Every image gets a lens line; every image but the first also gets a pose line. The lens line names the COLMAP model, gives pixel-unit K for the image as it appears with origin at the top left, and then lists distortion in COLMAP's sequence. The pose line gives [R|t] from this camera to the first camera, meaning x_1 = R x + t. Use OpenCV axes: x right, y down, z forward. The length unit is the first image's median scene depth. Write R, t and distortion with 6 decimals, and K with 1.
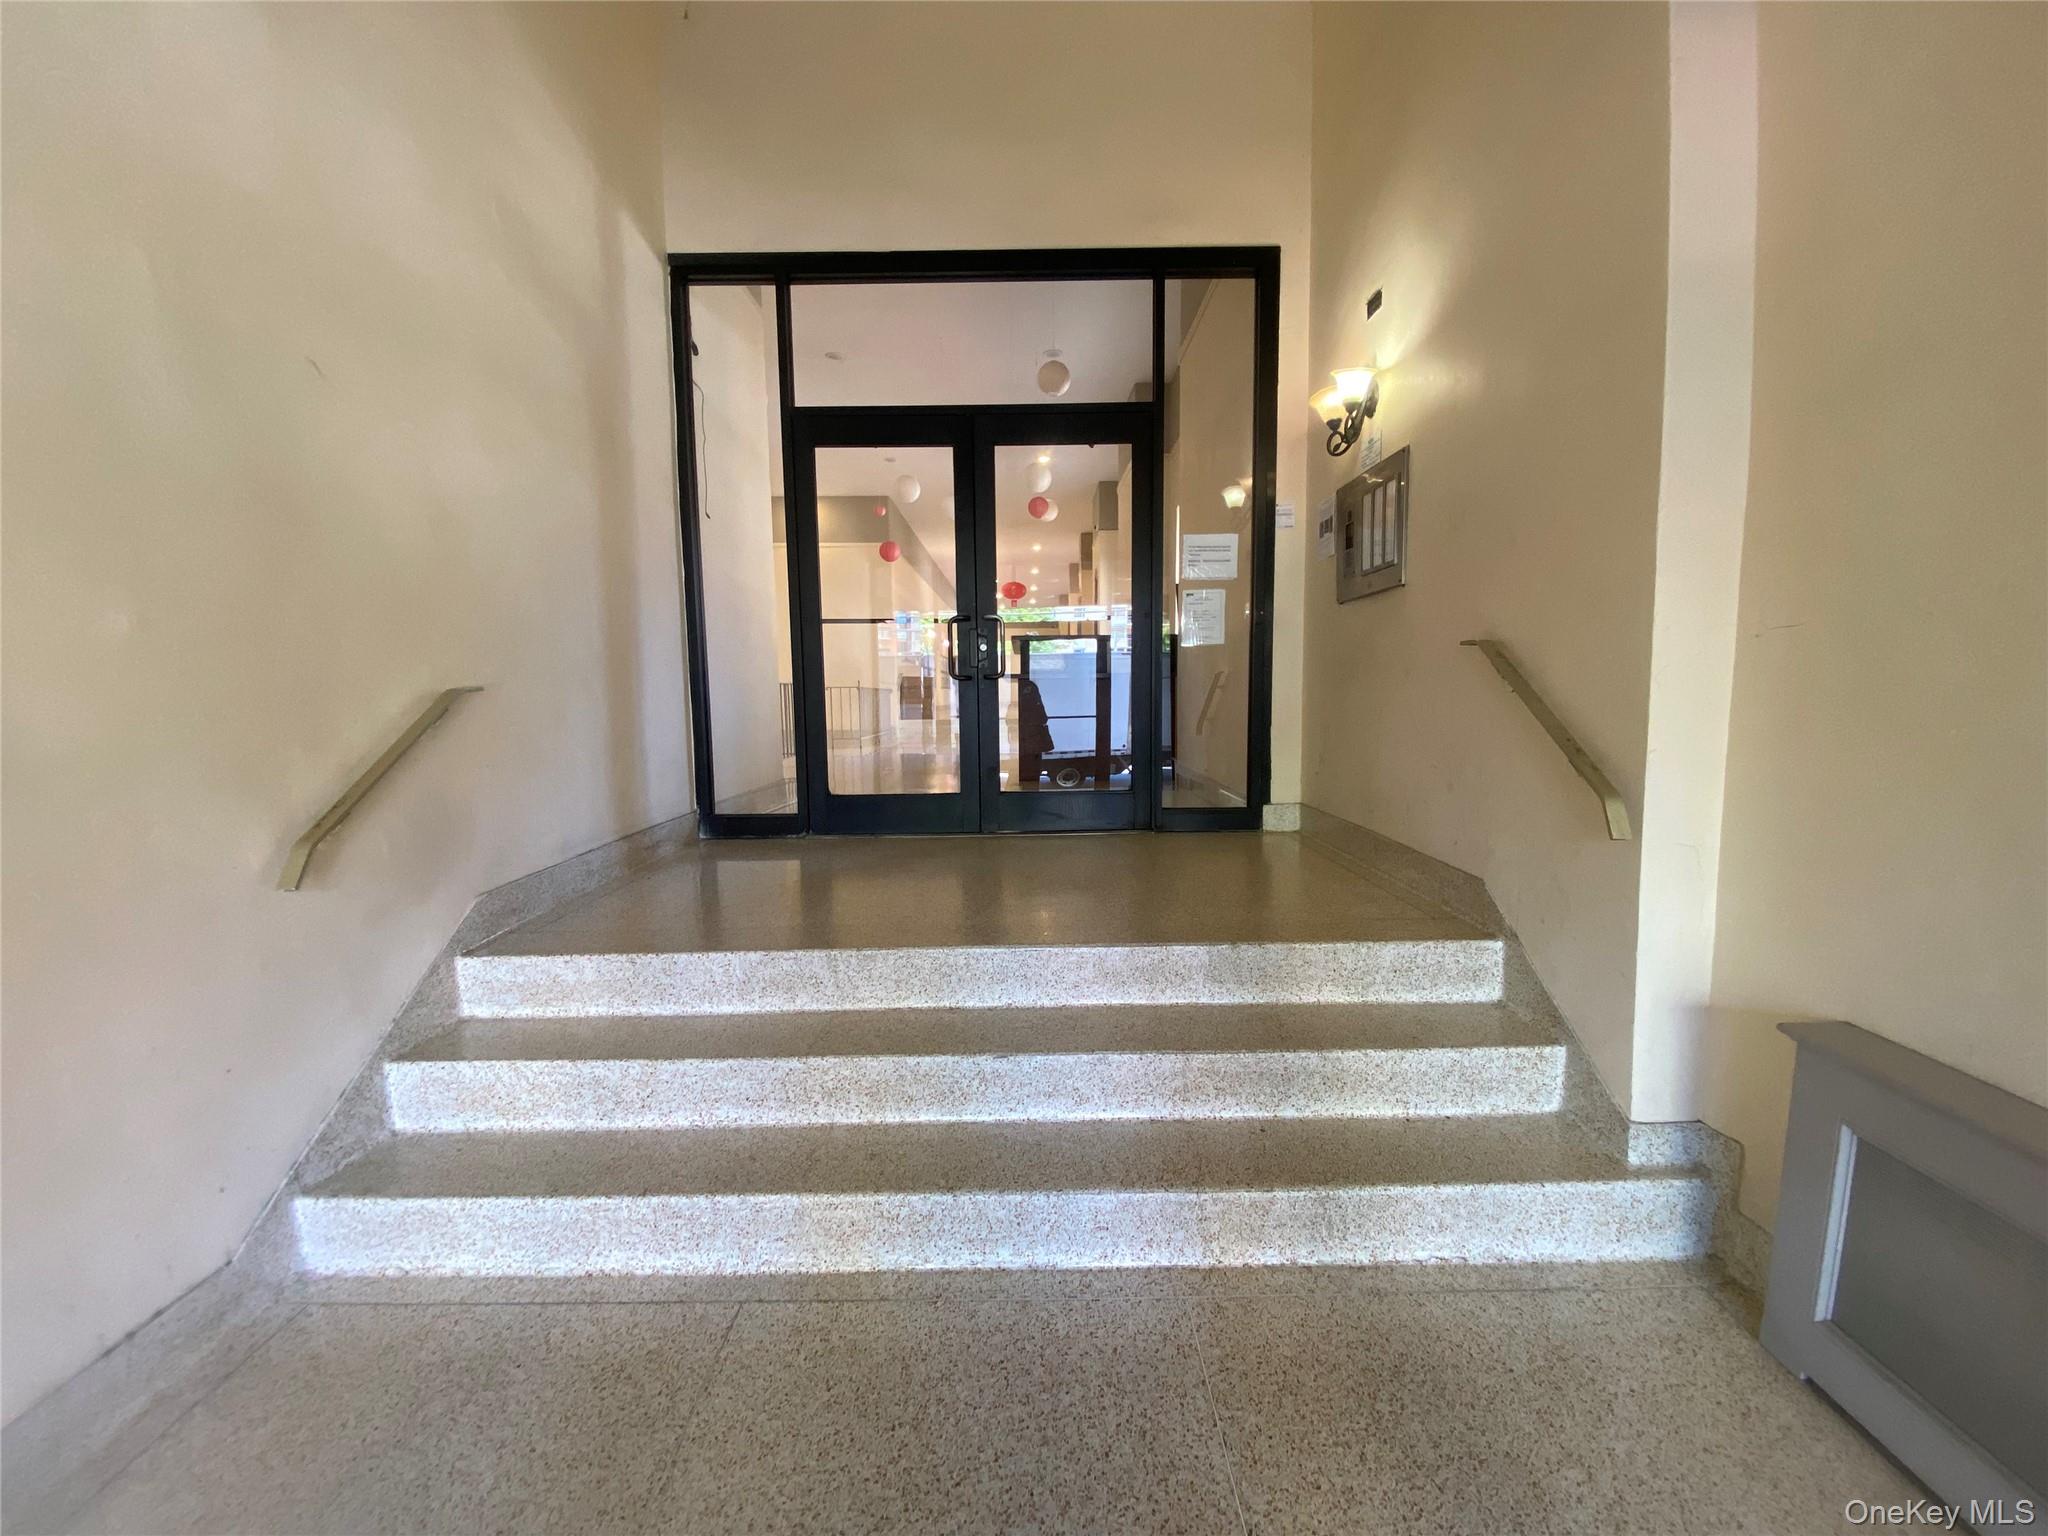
lens RADIAL K [[822.2, 0, 1028.2], [0, 822.2, 769.5], [0, 0, 1]] dist [-0.000745, -0.000050]
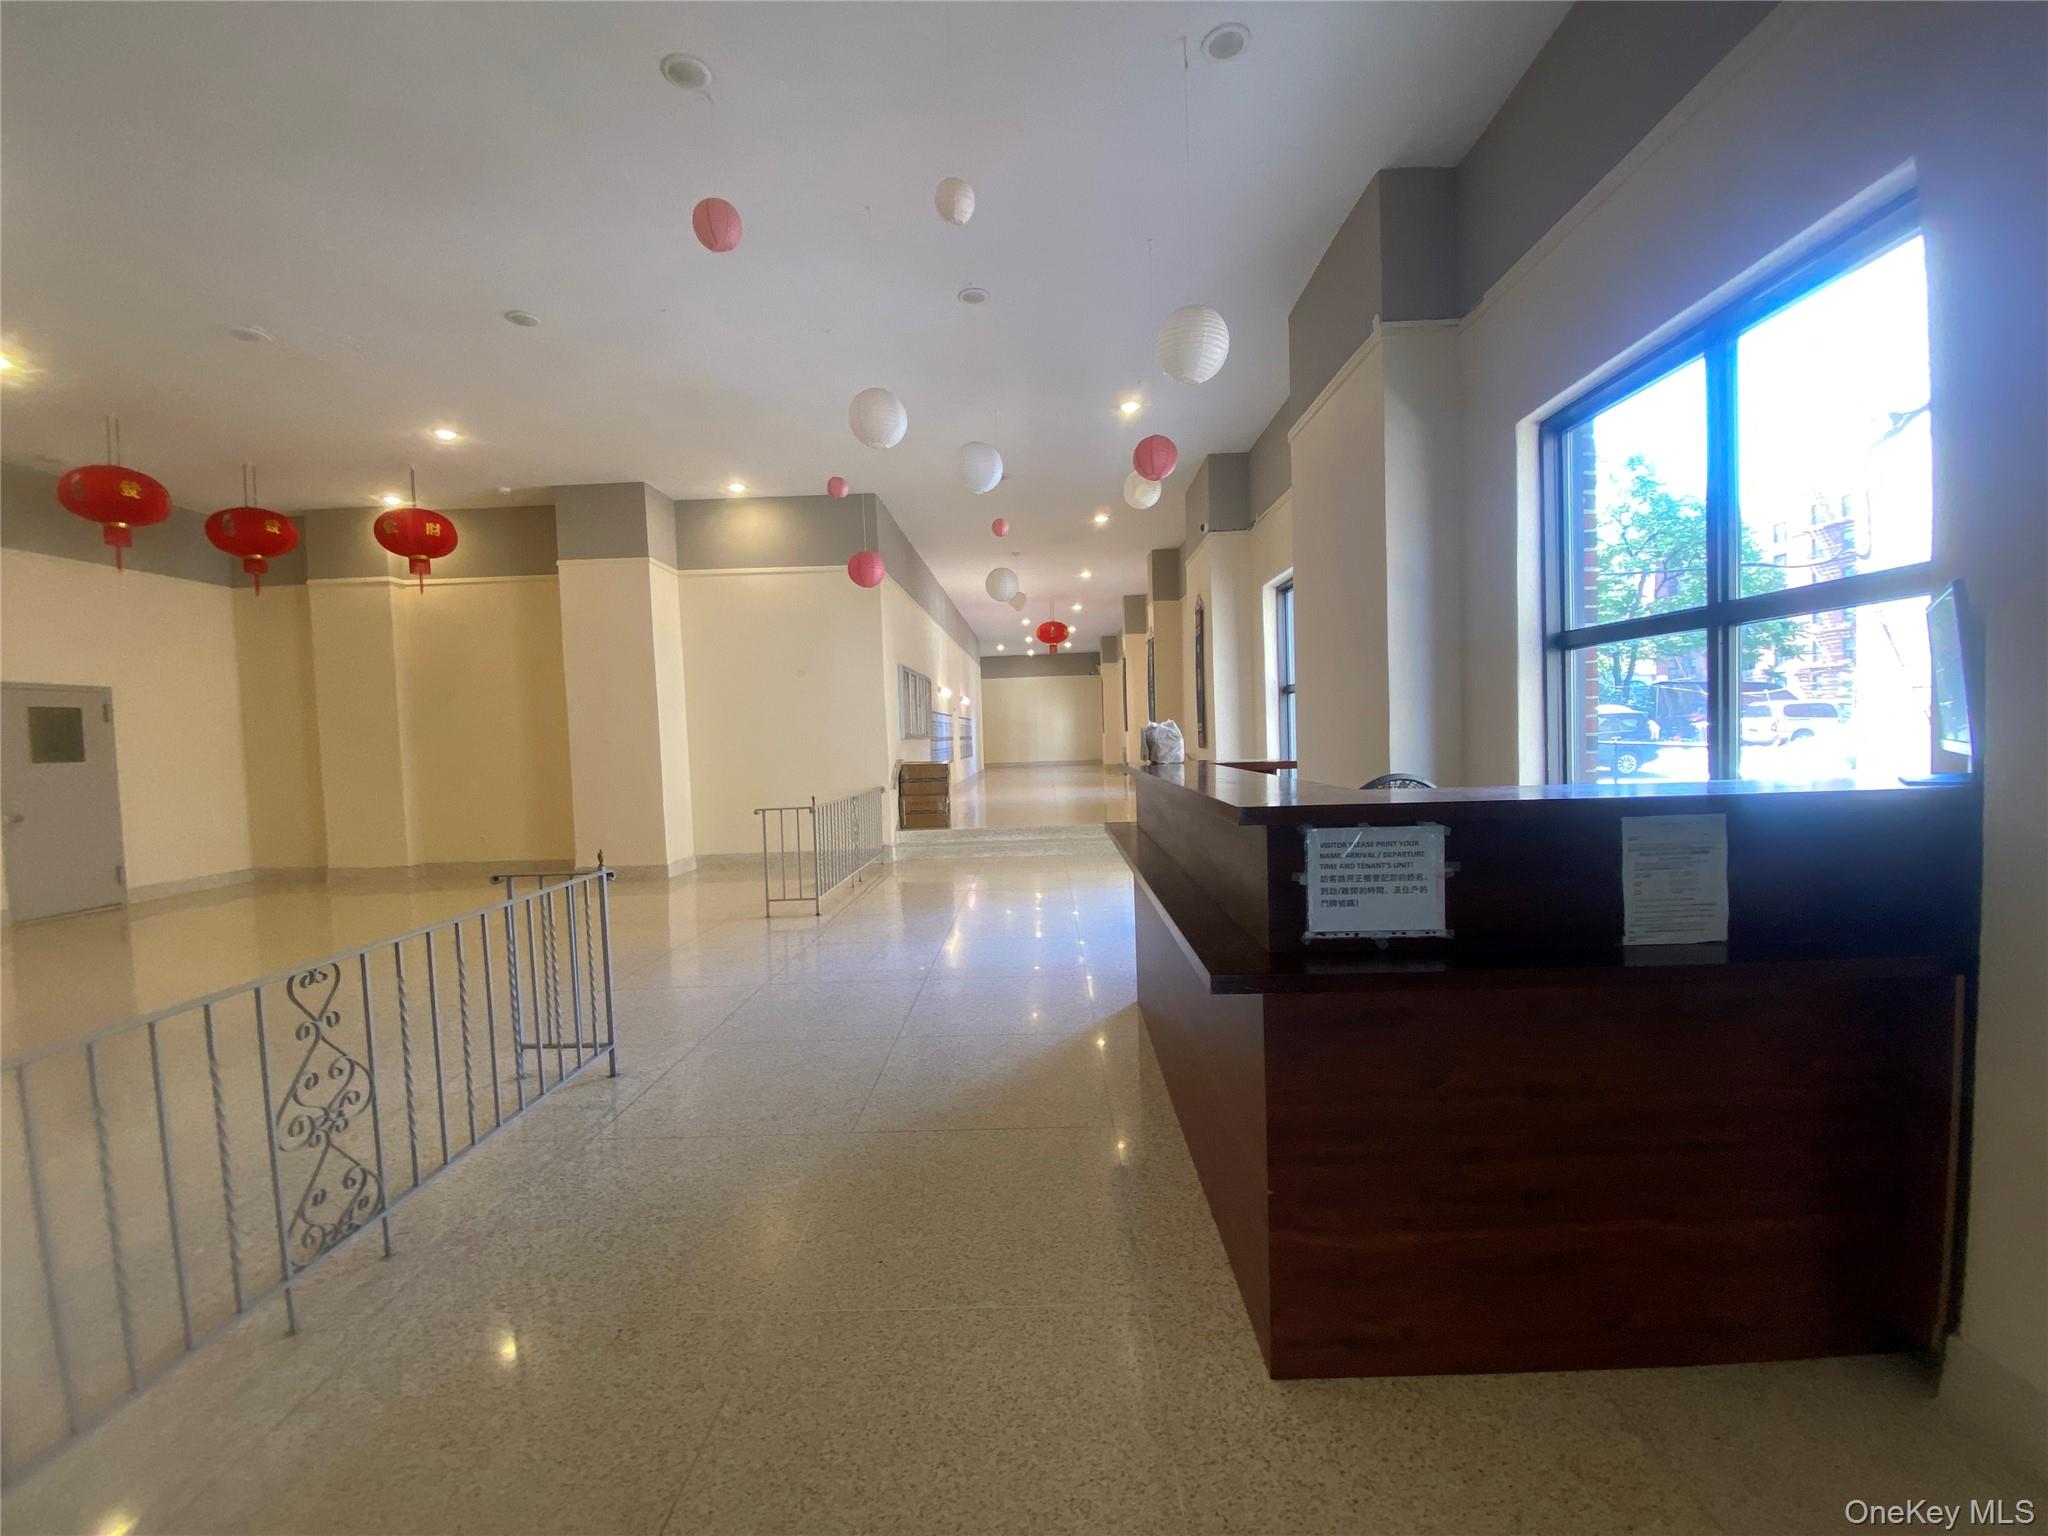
lens RADIAL K [[822.2, 0, 1025.1], [0, 822.2, 771.0], [0, 0, 1]] dist [-0.000745, -0.000050]
pose [[0.999338, -0.021390, -0.029427, -0.033889], [0.019918, 0.998579, -0.049433, -0.073045], [0.030443, 0.048814, 0.998344, 0.338968]]
